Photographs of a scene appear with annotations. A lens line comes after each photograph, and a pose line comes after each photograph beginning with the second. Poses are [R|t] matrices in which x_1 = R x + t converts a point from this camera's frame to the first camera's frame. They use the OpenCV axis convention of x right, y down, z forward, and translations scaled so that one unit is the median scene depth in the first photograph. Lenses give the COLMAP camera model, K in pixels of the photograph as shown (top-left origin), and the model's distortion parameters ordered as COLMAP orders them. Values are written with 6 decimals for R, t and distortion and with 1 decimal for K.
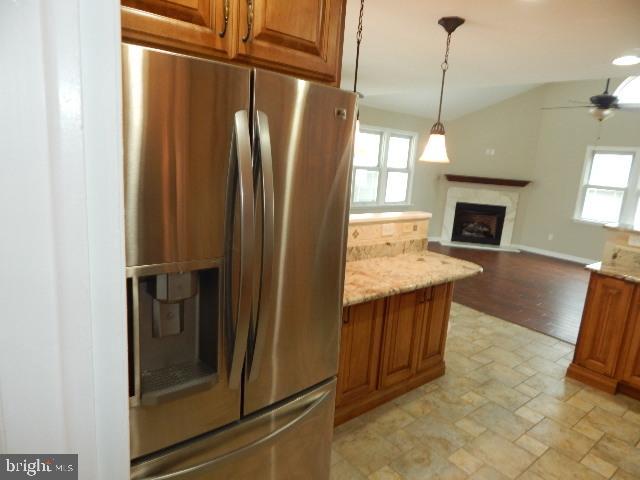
lens RADIAL K [[421.5, 0, 323.6], [0, 421.5, 235.7], [0, 0, 1]] dist [-0.004366, 0.000135]
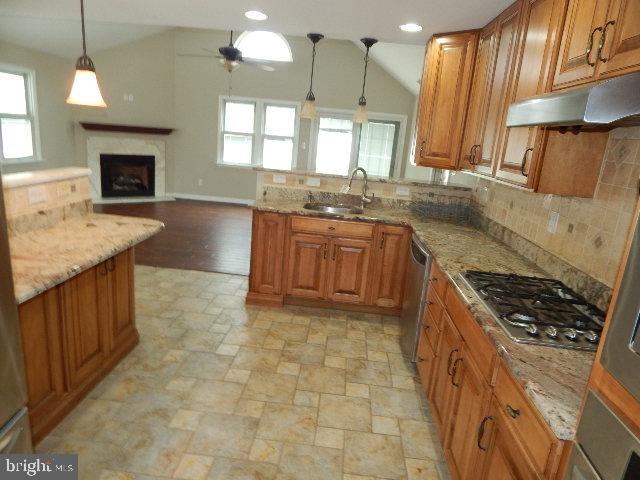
lens RADIAL K [[421.5, 0, 323.4], [0, 421.5, 235.9], [0, 0, 1]] dist [-0.004366, 0.000135]
pose [[0.692963, -0.190357, 0.695389, -0.026852], [0.106631, 0.980967, 0.162274, -0.006560], [-0.713044, -0.038300, 0.700072, 0.061766]]
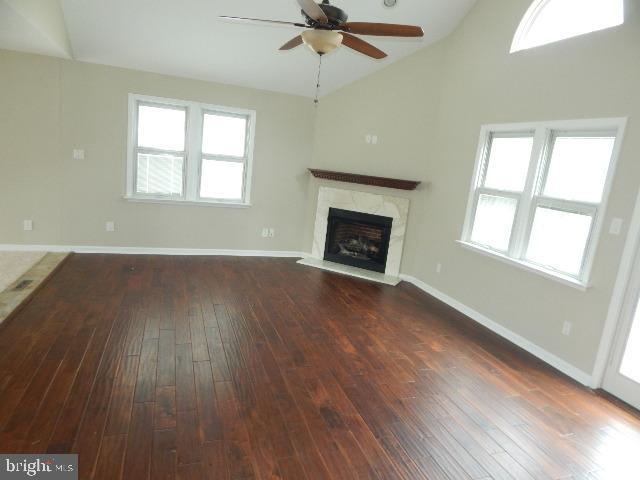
lens RADIAL K [[421.5, 0, 323.7], [0, 421.5, 235.2], [0, 0, 1]] dist [-0.004366, 0.000135]
pose [[0.931606, 0.087177, -0.352859, 1.331317], [-0.102762, 0.994375, -0.025642, -0.026745], [0.348639, 0.060148, 0.935325, 0.726408]]
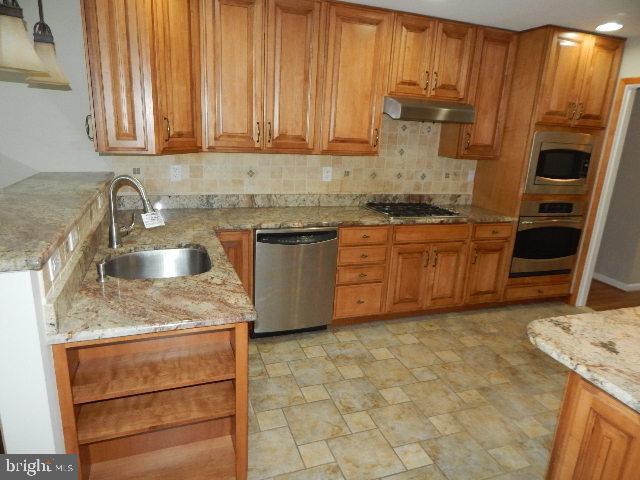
lens RADIAL K [[421.5, 0, 317.1], [0, 421.5, 238.6], [0, 0, 1]] dist [-0.004366, 0.000135]
pose [[-0.927847, -0.219342, 0.301644, 0.375421], [-0.062621, 0.888920, 0.453762, -0.190440], [-0.367666, 0.402132, -0.838517, 1.145730]]
